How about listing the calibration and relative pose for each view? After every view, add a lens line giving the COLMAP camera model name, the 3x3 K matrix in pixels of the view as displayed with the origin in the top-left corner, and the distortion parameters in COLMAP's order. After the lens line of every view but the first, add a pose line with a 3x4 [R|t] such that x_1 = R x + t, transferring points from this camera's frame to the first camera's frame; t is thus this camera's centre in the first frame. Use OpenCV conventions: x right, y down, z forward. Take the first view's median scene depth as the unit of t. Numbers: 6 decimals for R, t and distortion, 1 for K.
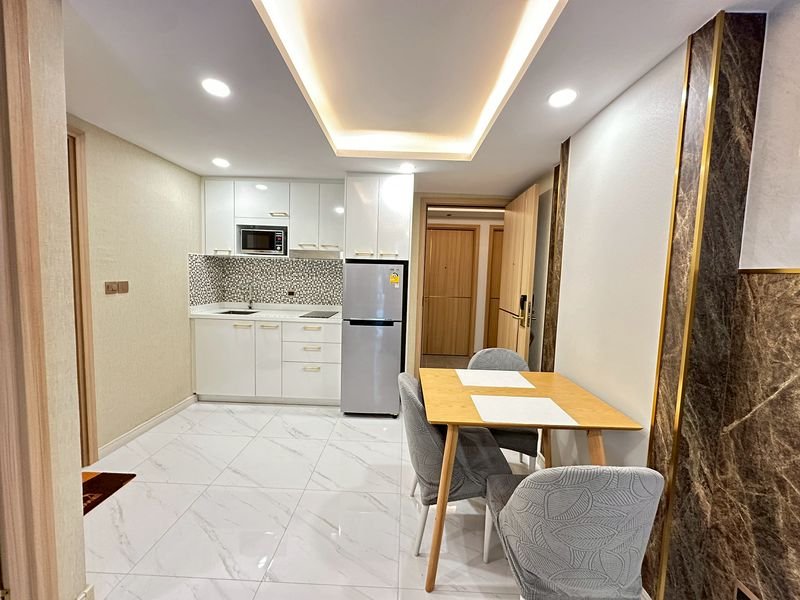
lens RADIAL K [[319.1, 0, 398.2], [0, 319.1, 301.7], [0, 0, 1]] dist [-0.001152, 0.000557]
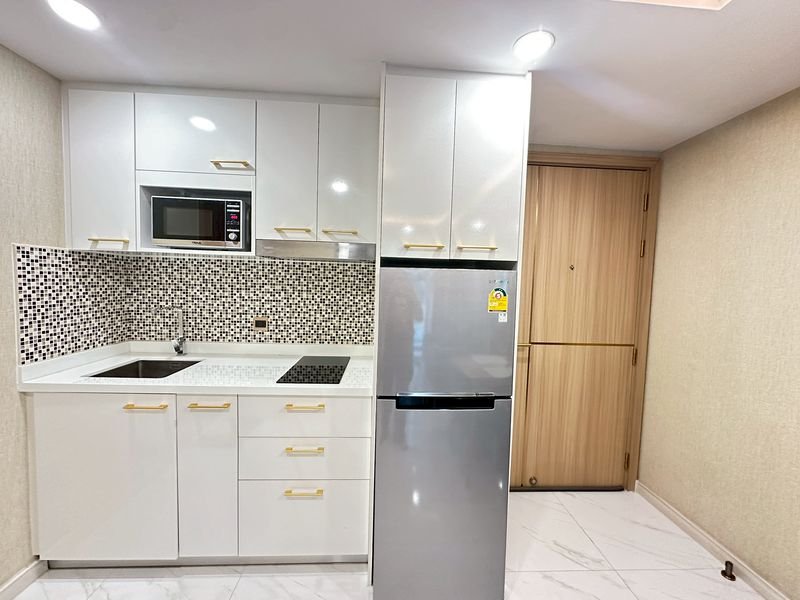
lens RADIAL K [[319.1, 0, 396.8], [0, 319.1, 300.4], [0, 0, 1]] dist [-0.001152, 0.000557]
pose [[0.997906, -0.006308, 0.064378, -0.161872], [0.007699, 0.999742, -0.021374, -0.059472], [-0.064227, 0.021825, 0.997697, 0.513959]]
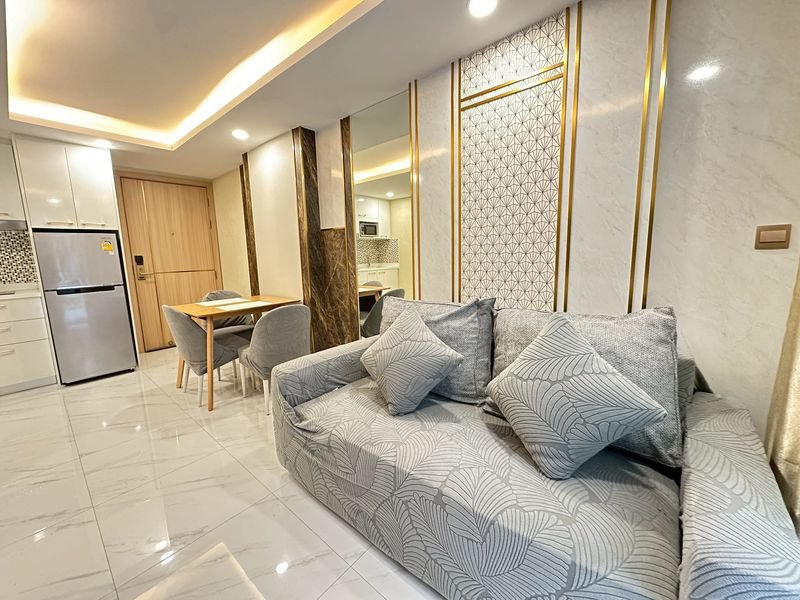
lens RADIAL K [[319.1, 0, 397.5], [0, 319.1, 297.8], [0, 0, 1]] dist [-0.001152, 0.000557]
pose [[0.636248, -0.153826, 0.755994, -0.208191], [0.113016, 0.987933, 0.105905, 0.086920], [-0.763162, 0.018058, 0.645955, -0.408080]]
